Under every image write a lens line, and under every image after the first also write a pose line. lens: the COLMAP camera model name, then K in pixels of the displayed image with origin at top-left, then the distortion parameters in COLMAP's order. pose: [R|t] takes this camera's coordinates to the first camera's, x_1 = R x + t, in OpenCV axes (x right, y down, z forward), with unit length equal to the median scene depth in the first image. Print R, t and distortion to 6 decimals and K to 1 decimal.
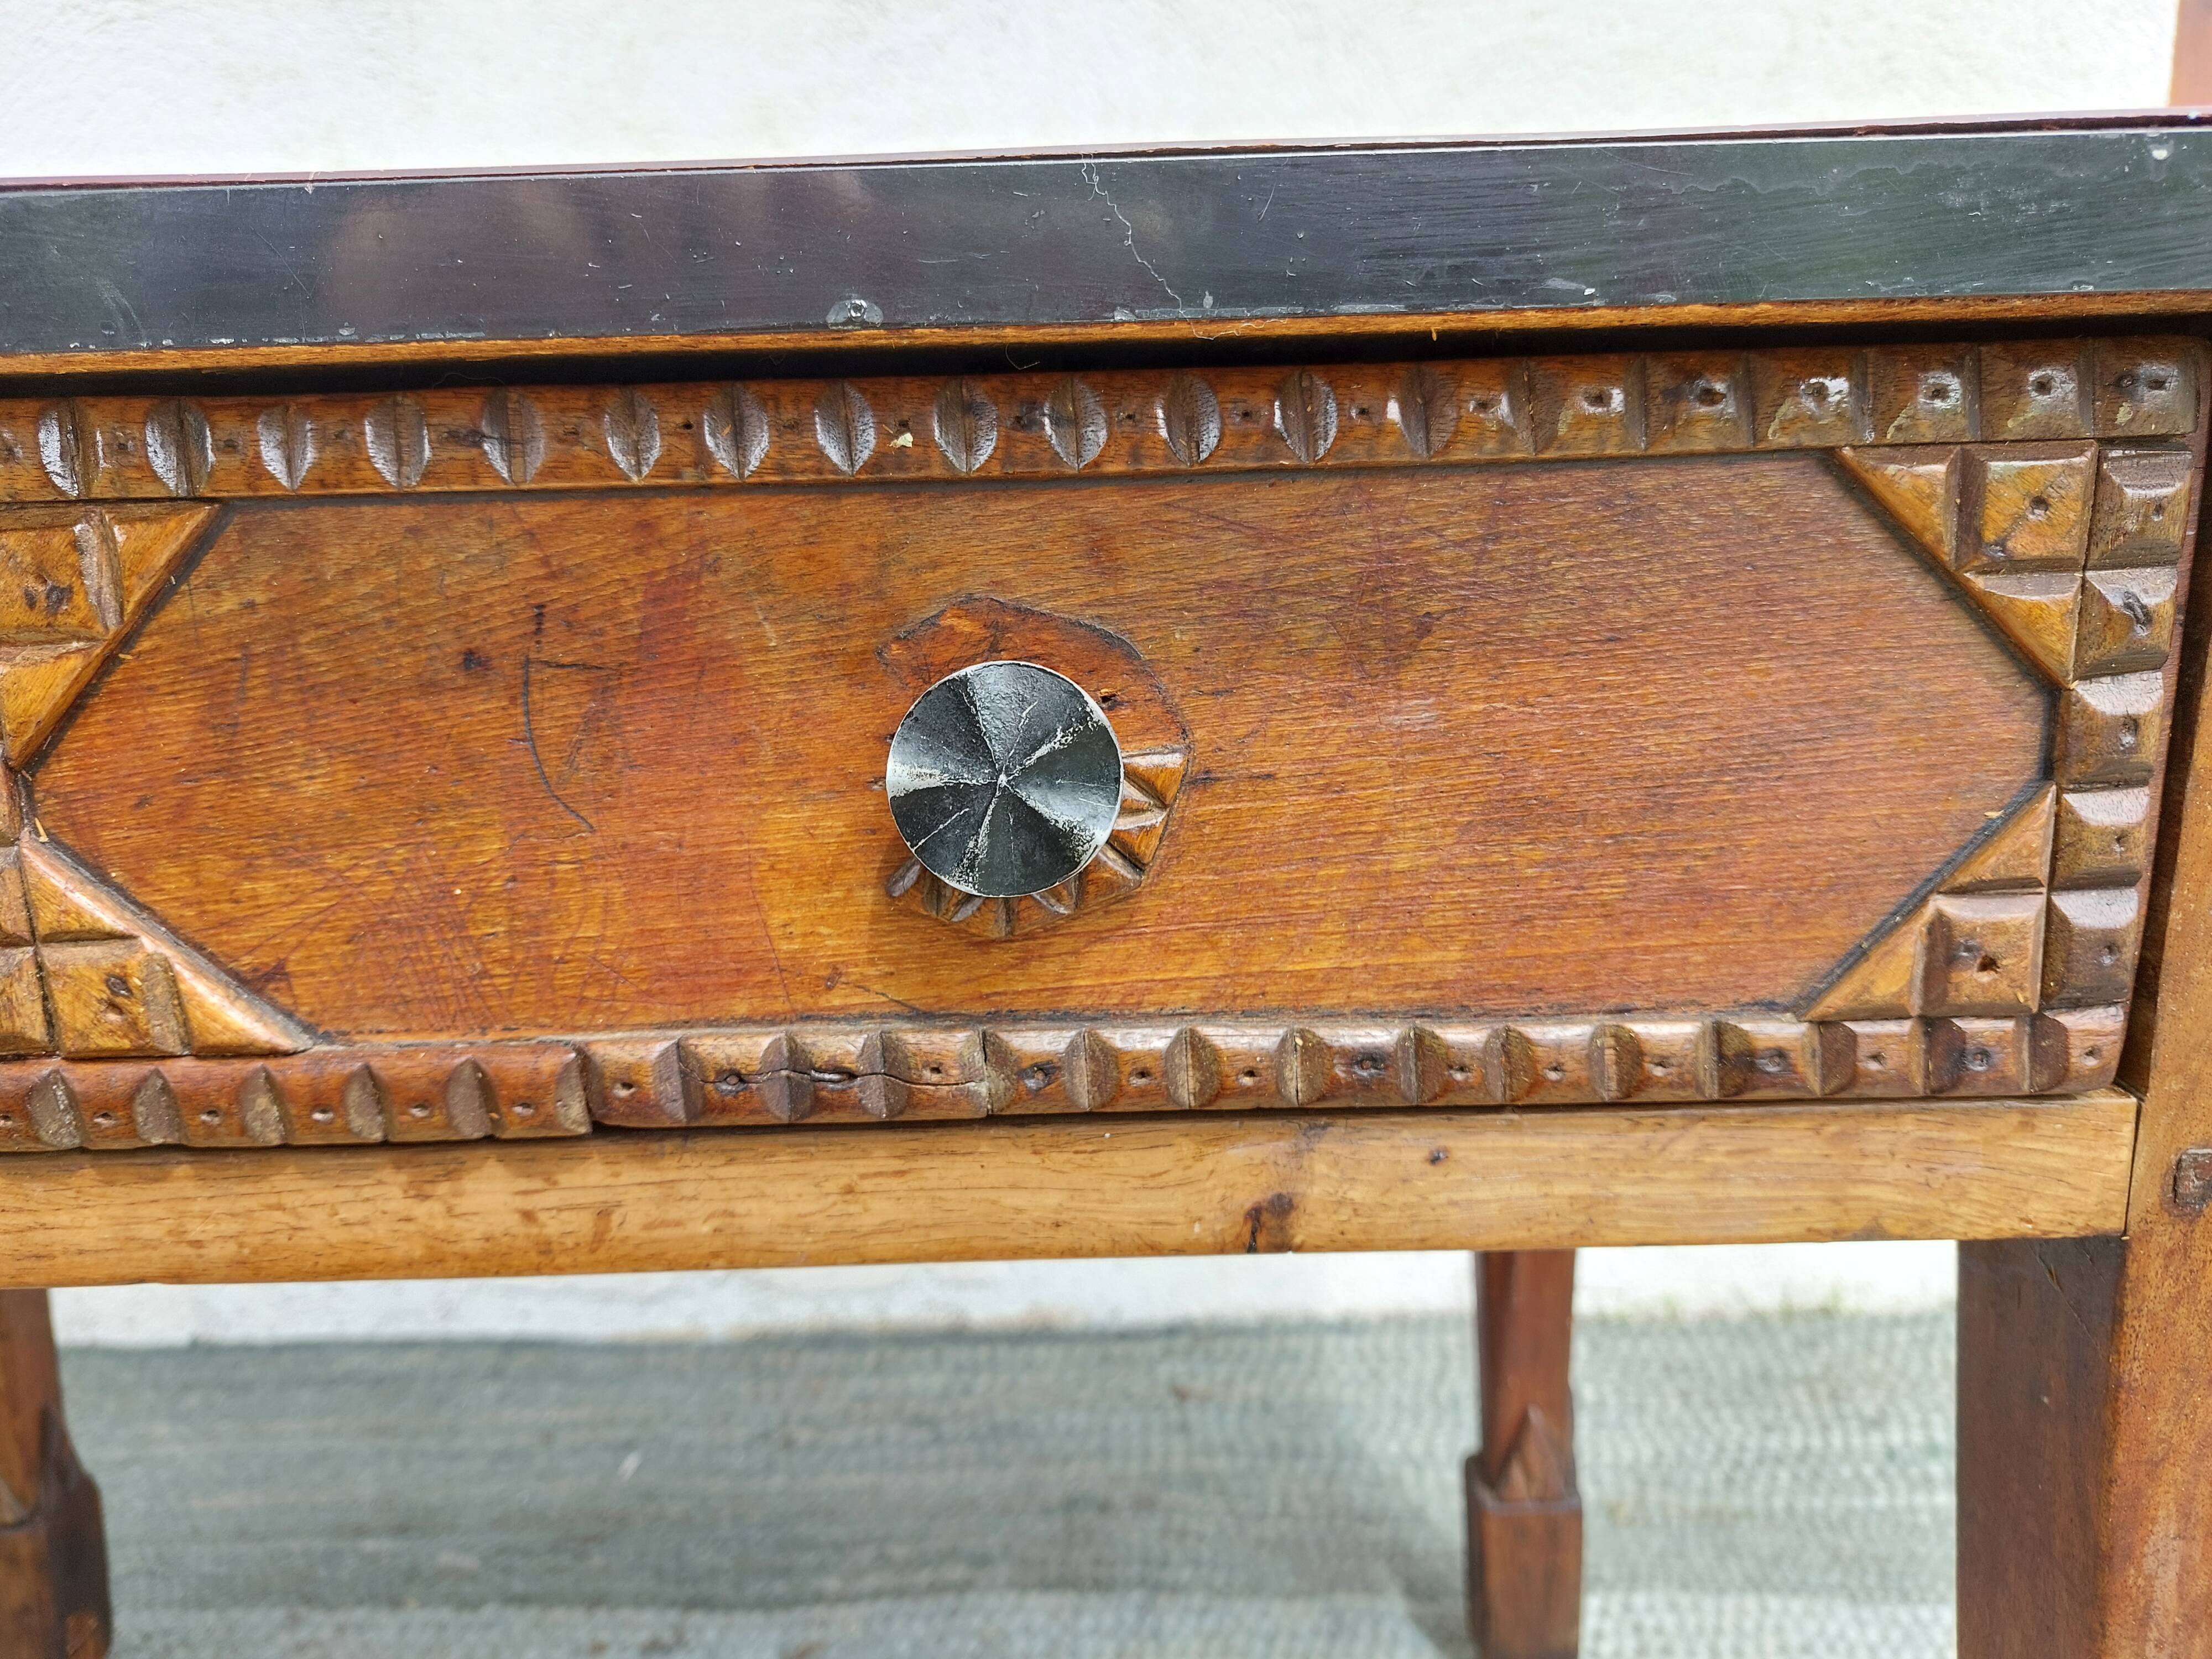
lens RADIAL K [[1631.5, 0, 1090.2], [0, 1631.5, 823.7], [0, 0, 1]] dist [0.015759, -0.023005]
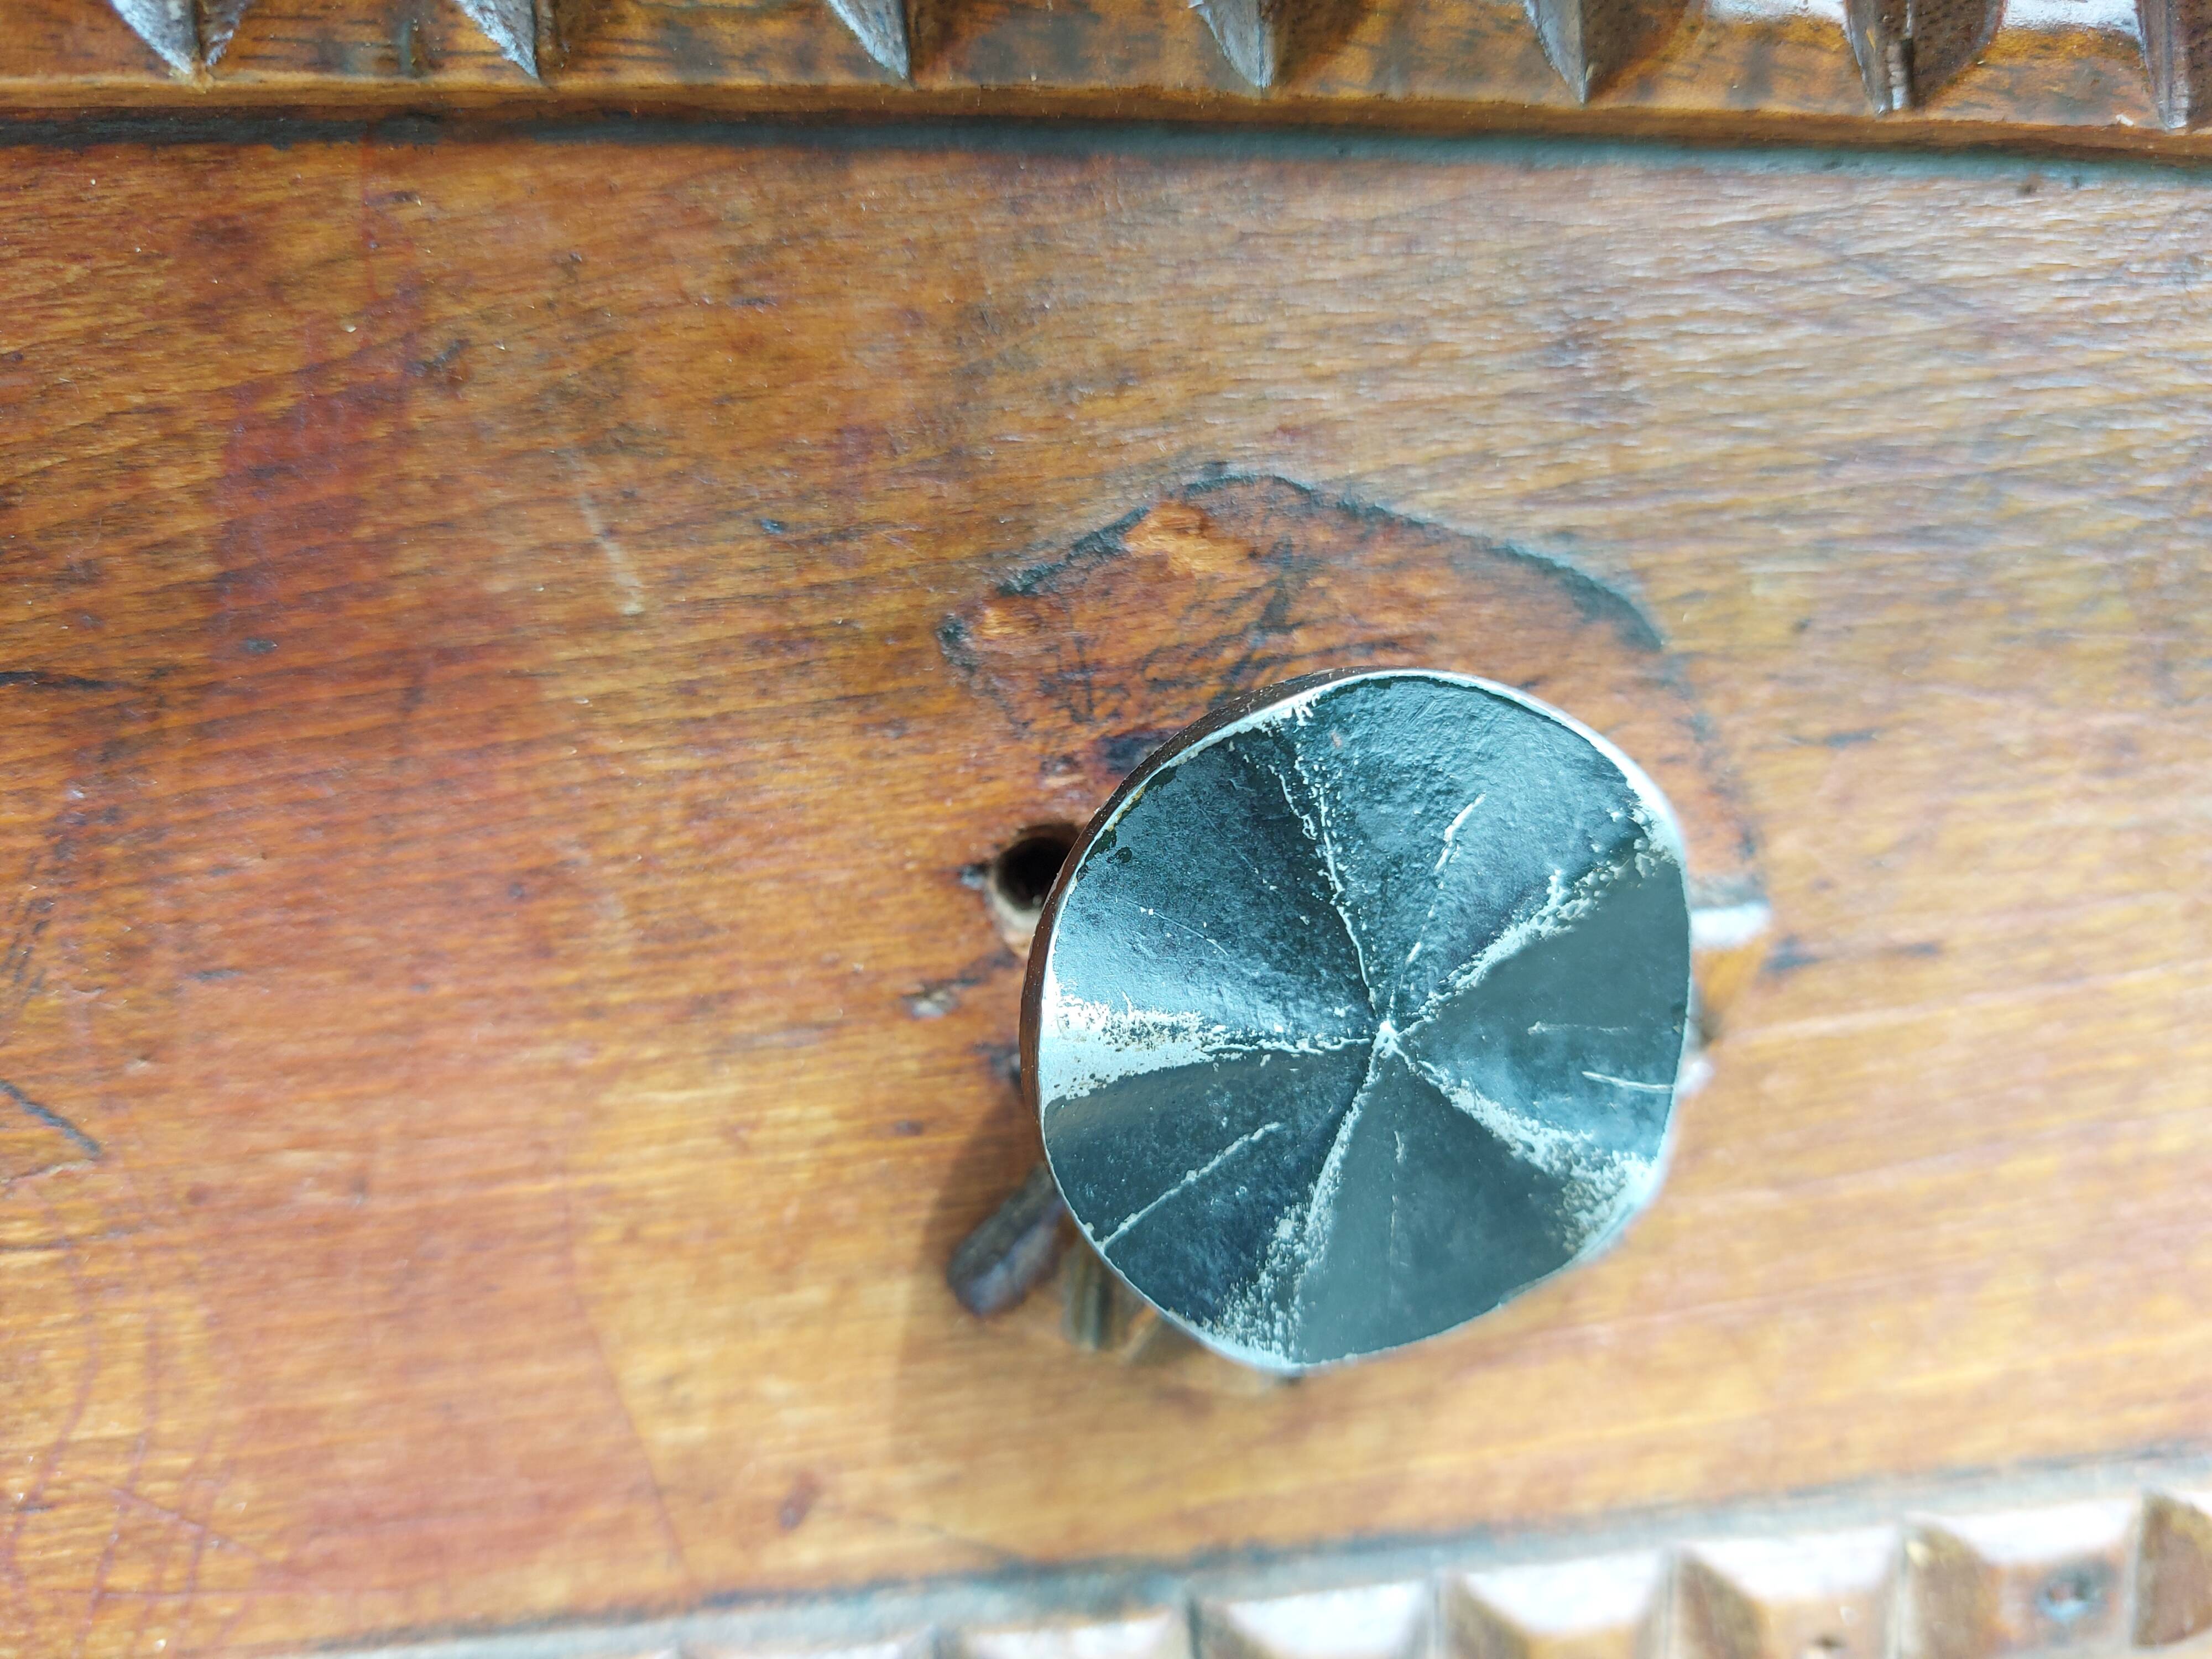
lens RADIAL K [[1628.8, 0, 1010.2], [0, 1628.8, 798.5], [0, 0, 1]] dist [-0.068020, 0.007682]
pose [[0.989449, -0.014993, 0.144105, -0.162242], [0.008078, 0.998793, 0.048453, -0.084481], [-0.144657, -0.046777, 0.988376, 0.645255]]
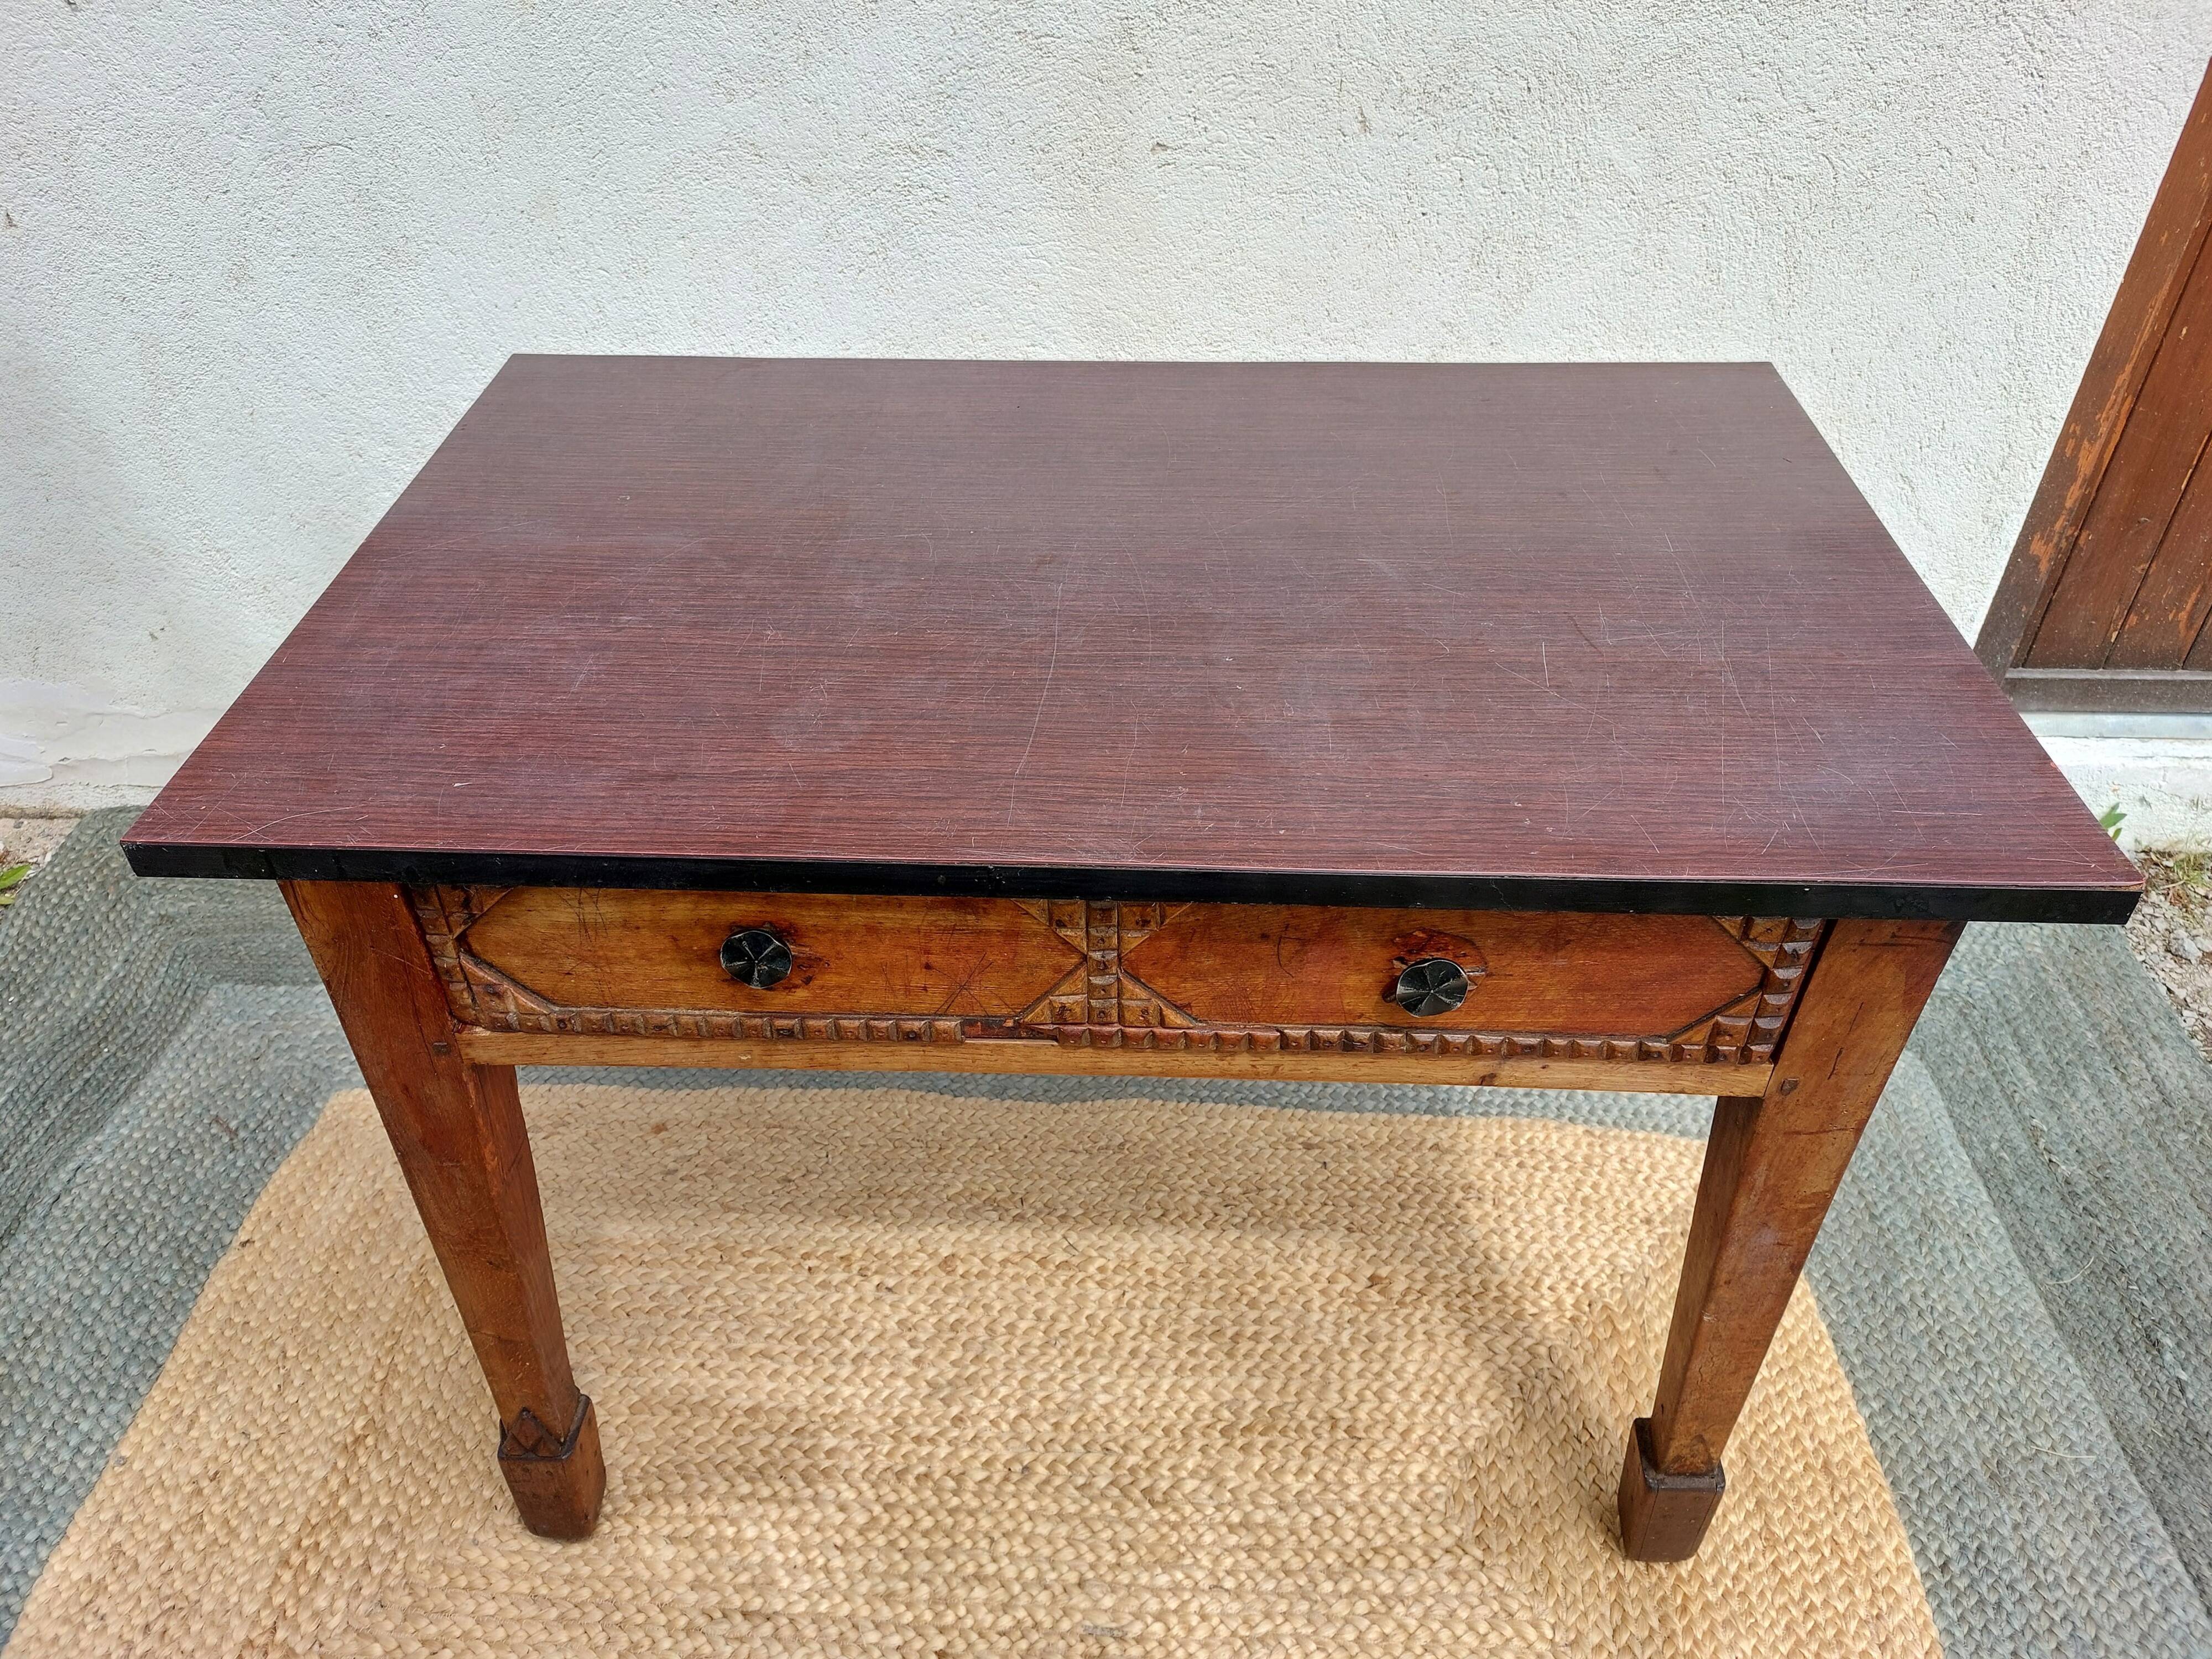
lens RADIAL K [[1570.4, 0, 1082.1], [0, 1570.4, 816.3], [0, 0, 1]] dist [0.062671, -0.063572]
pose [[0.998603, 0.044629, -0.028287, -0.641556], [-0.027554, 0.896636, 0.441911, -1.619892], [0.045085, -0.440514, 0.896613, -1.634364]]
